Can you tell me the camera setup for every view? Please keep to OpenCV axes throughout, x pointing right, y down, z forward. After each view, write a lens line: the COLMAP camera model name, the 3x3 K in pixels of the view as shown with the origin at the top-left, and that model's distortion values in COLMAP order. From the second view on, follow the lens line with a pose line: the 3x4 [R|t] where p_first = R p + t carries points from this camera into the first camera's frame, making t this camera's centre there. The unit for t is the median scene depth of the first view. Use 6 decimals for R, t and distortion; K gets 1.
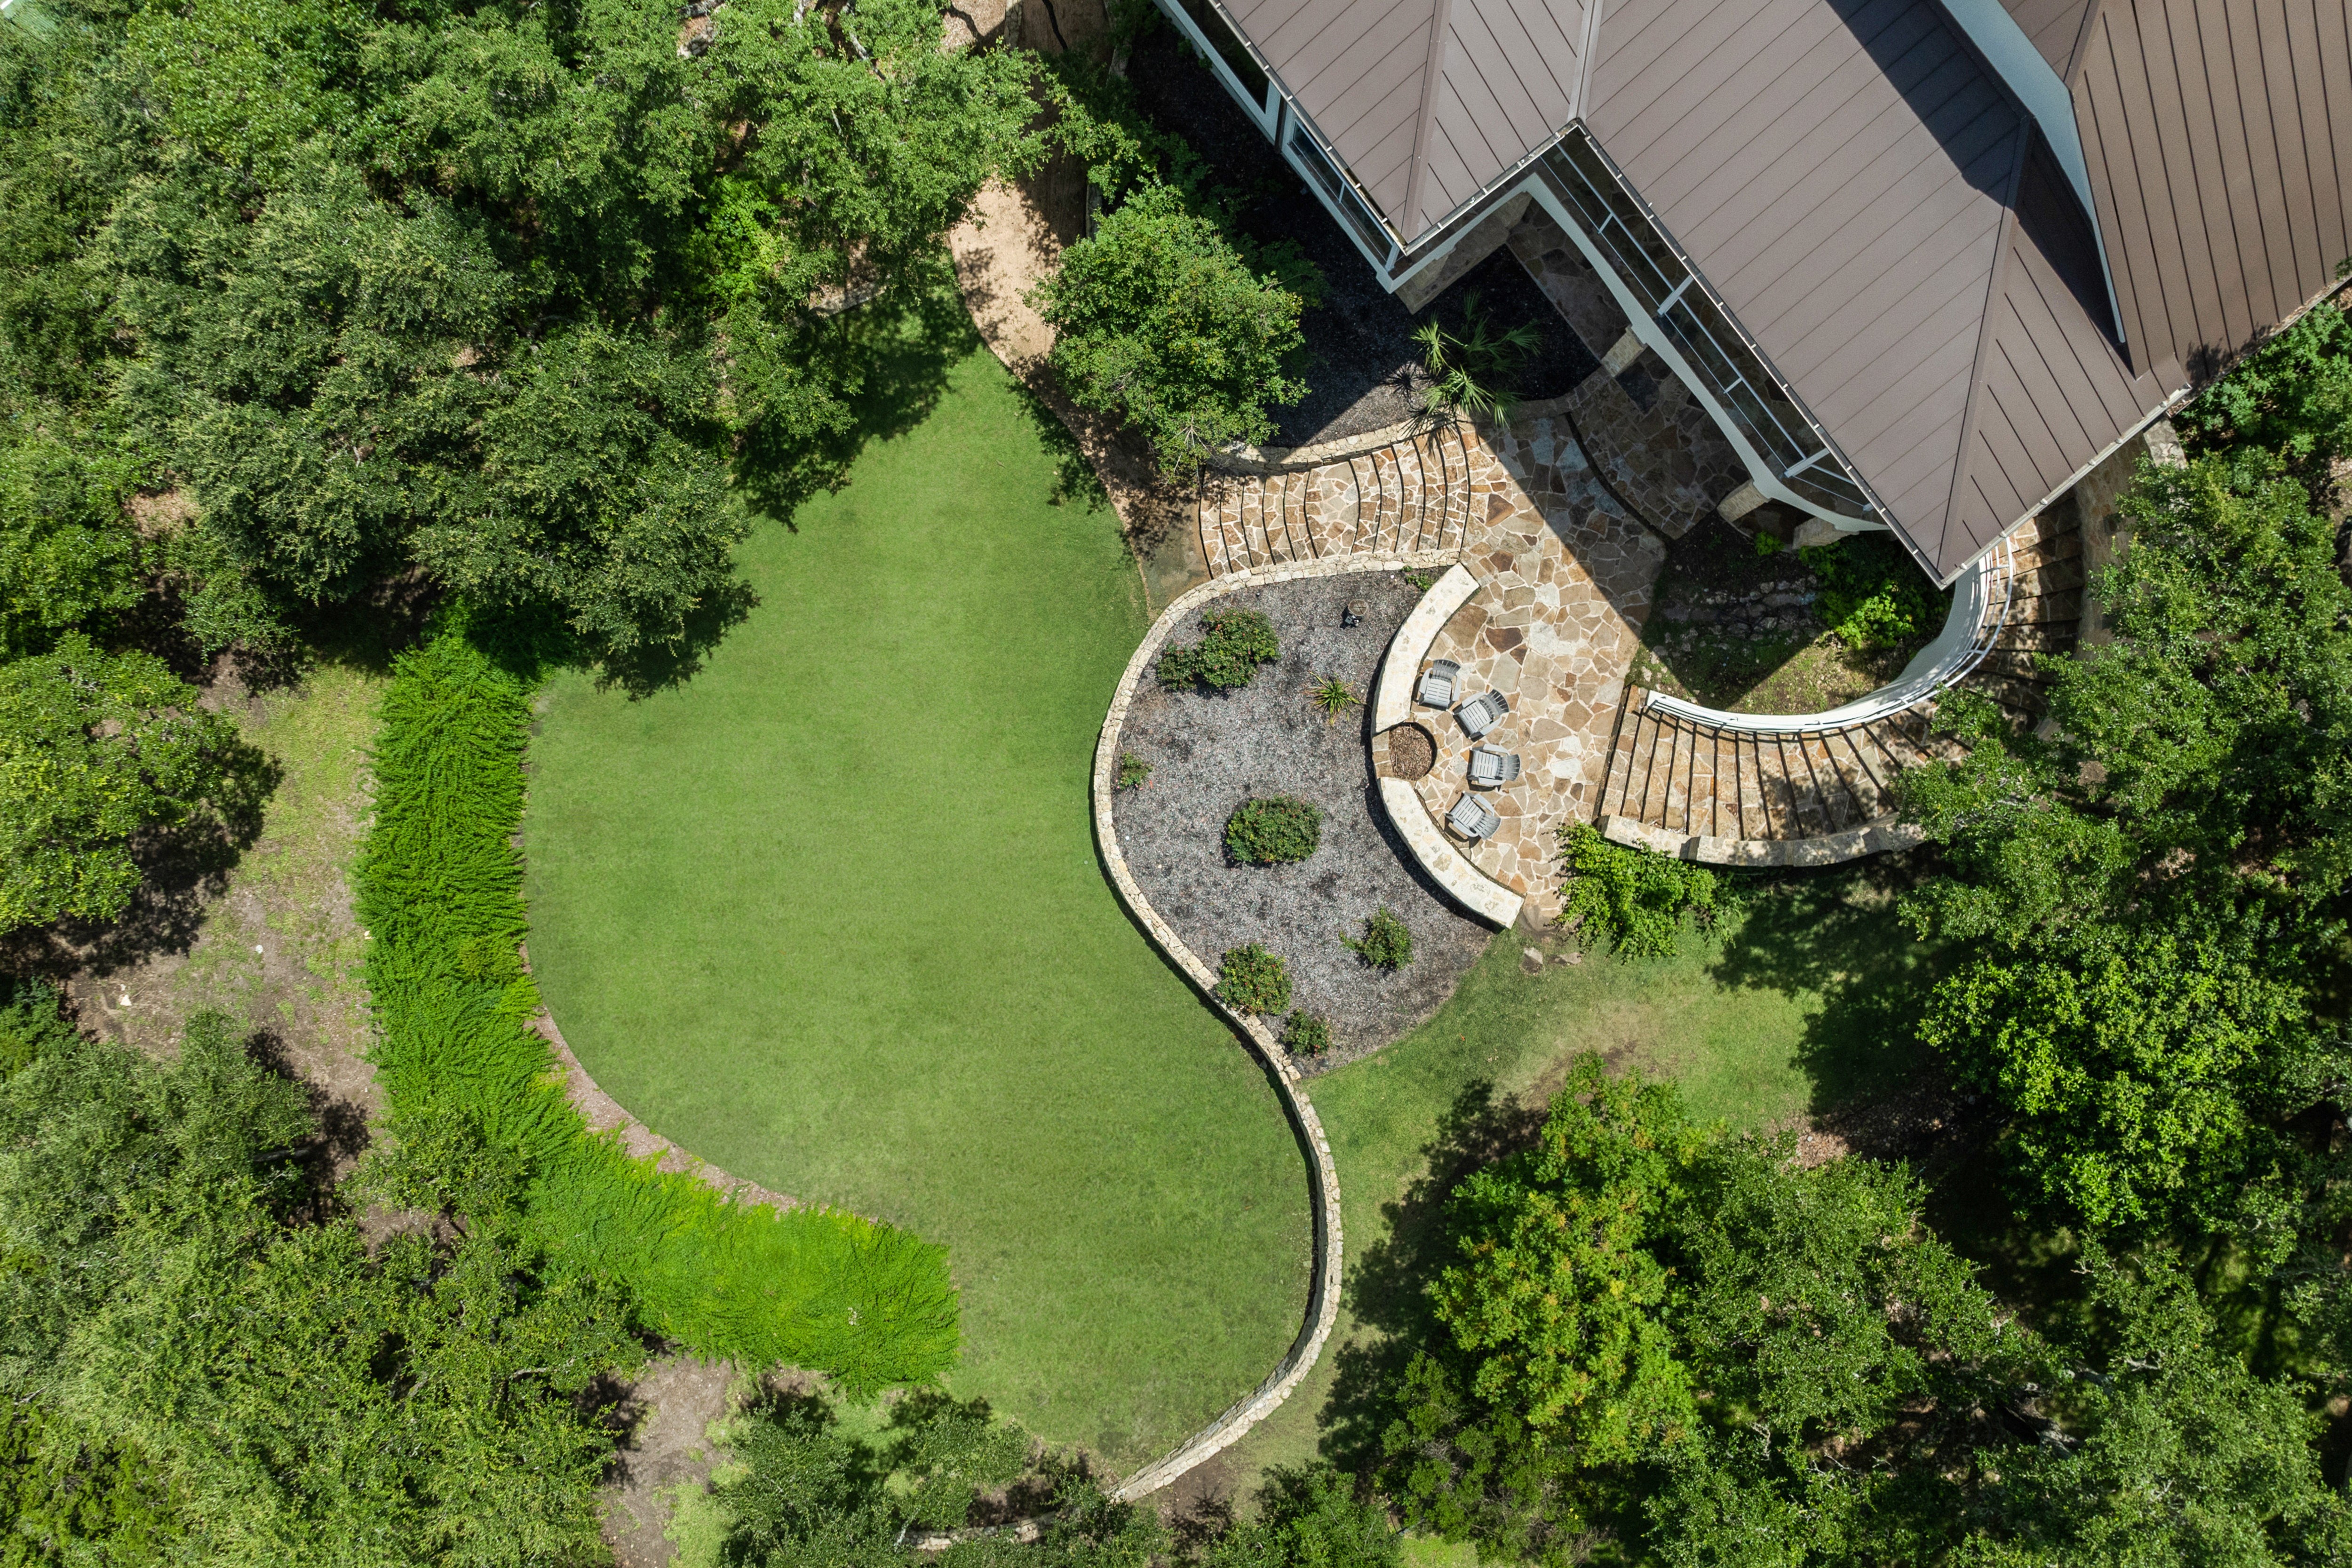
lens RADIAL K [[2126.0, 0, 1176.0], [0, 2126.0, 784.0], [0, 0, 1]] dist [-0.023355, -0.013561]
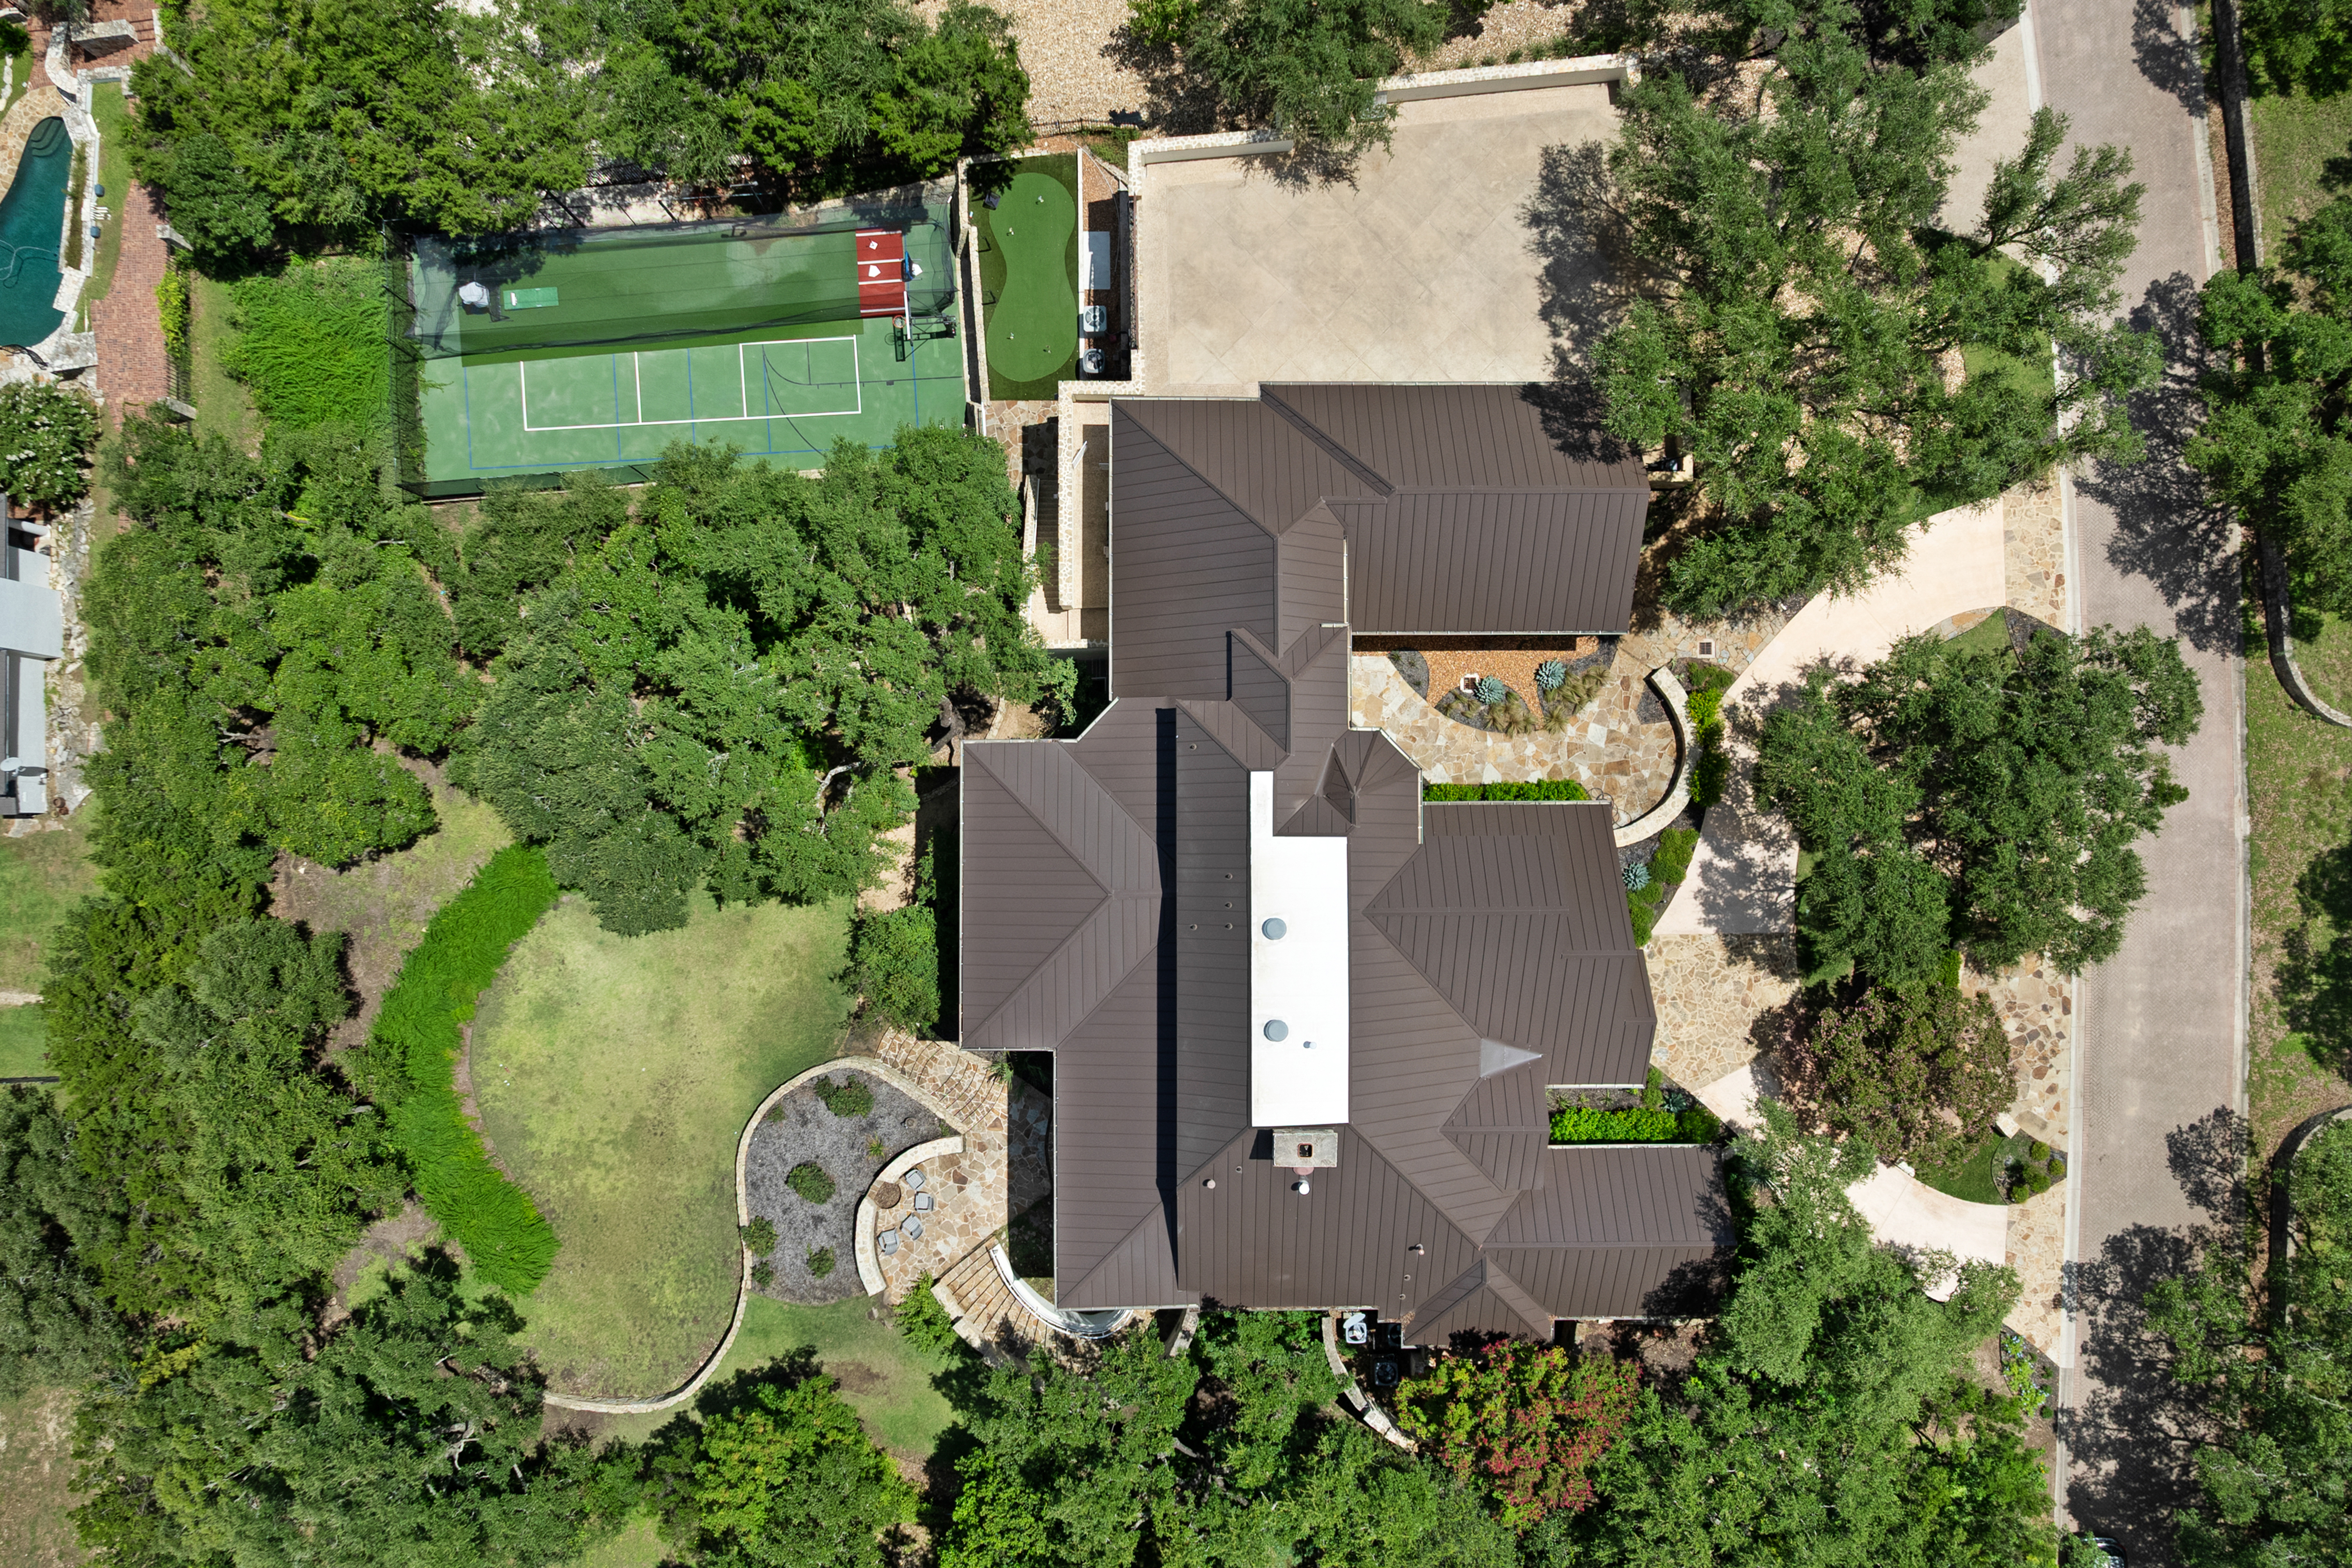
lens RADIAL K [[2033.1, 0, 1176.0], [0, 2033.1, 784.0], [0, 0, 1]] dist [-0.006158, -0.005480]
pose [[0.794366, 0.607330, -0.011517, 0.110718], [-0.607405, 0.793979, -0.025641, -0.432108], [-0.006428, 0.027364, 0.999605, -0.920979]]
